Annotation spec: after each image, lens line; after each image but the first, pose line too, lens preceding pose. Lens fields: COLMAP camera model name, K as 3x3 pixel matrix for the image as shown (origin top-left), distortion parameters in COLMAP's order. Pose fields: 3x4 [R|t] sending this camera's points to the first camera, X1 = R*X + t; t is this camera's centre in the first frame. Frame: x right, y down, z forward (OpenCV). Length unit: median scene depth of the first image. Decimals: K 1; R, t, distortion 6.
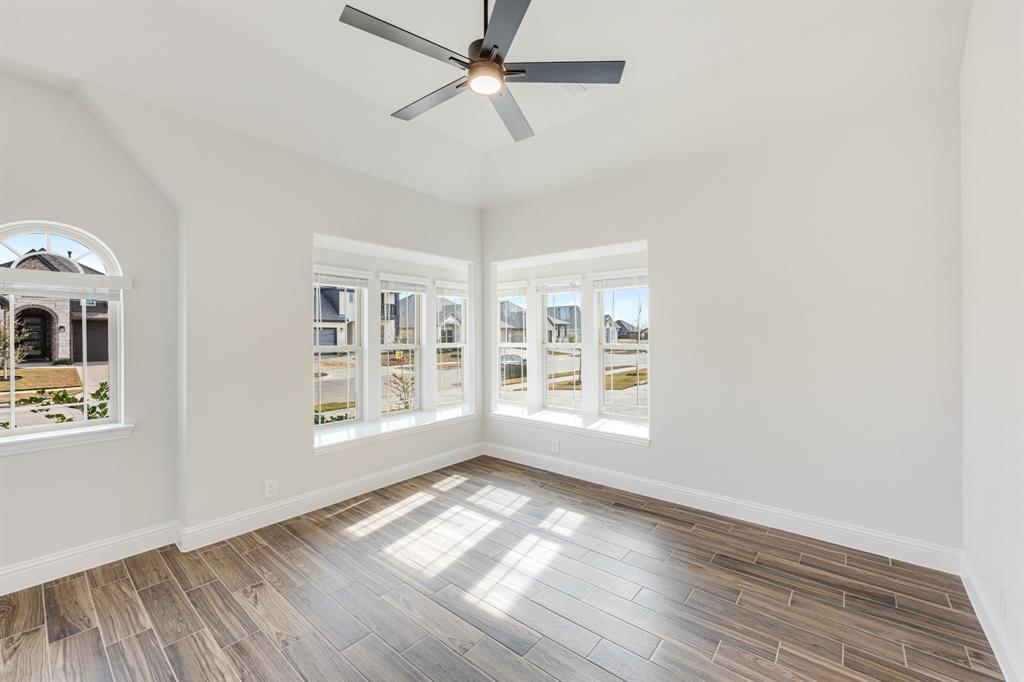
lens RADIAL K [[412.4, 0, 507.0], [0, 412.4, 337.6], [0, 0, 1]] dist [0.001382, 0.000234]
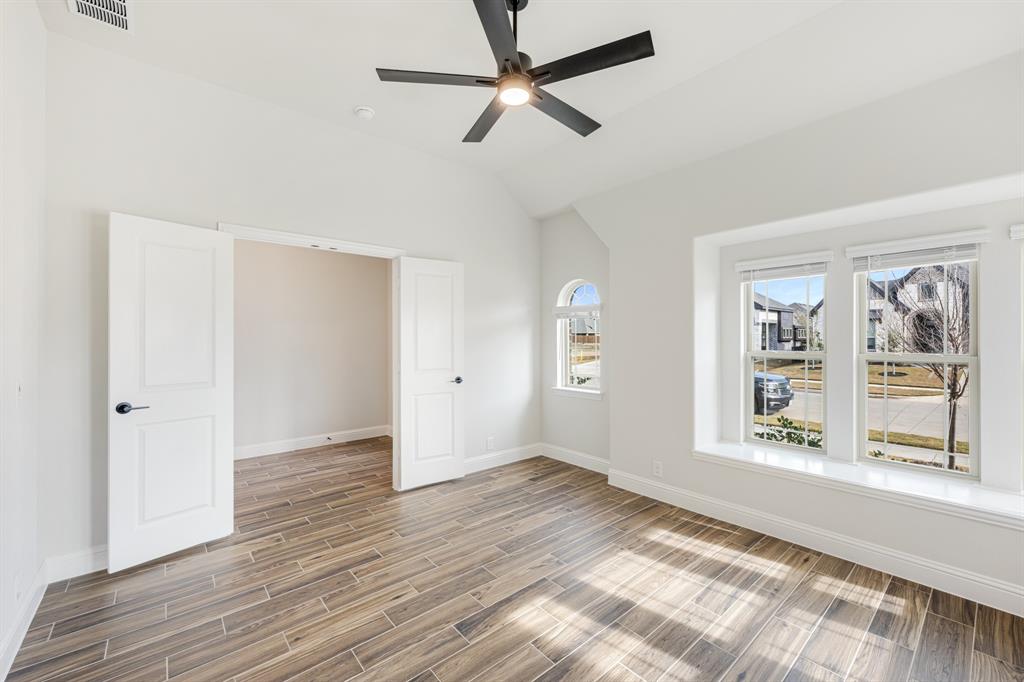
lens RADIAL K [[412.4, 0, 507.0], [0, 412.4, 337.6], [0, 0, 1]] dist [0.001382, 0.000234]
pose [[-0.174637, 0.000476, -0.984633, 0.616094], [-0.003425, 0.999994, 0.001091, -0.007250], [0.984627, 0.003563, -0.174634, 0.734066]]
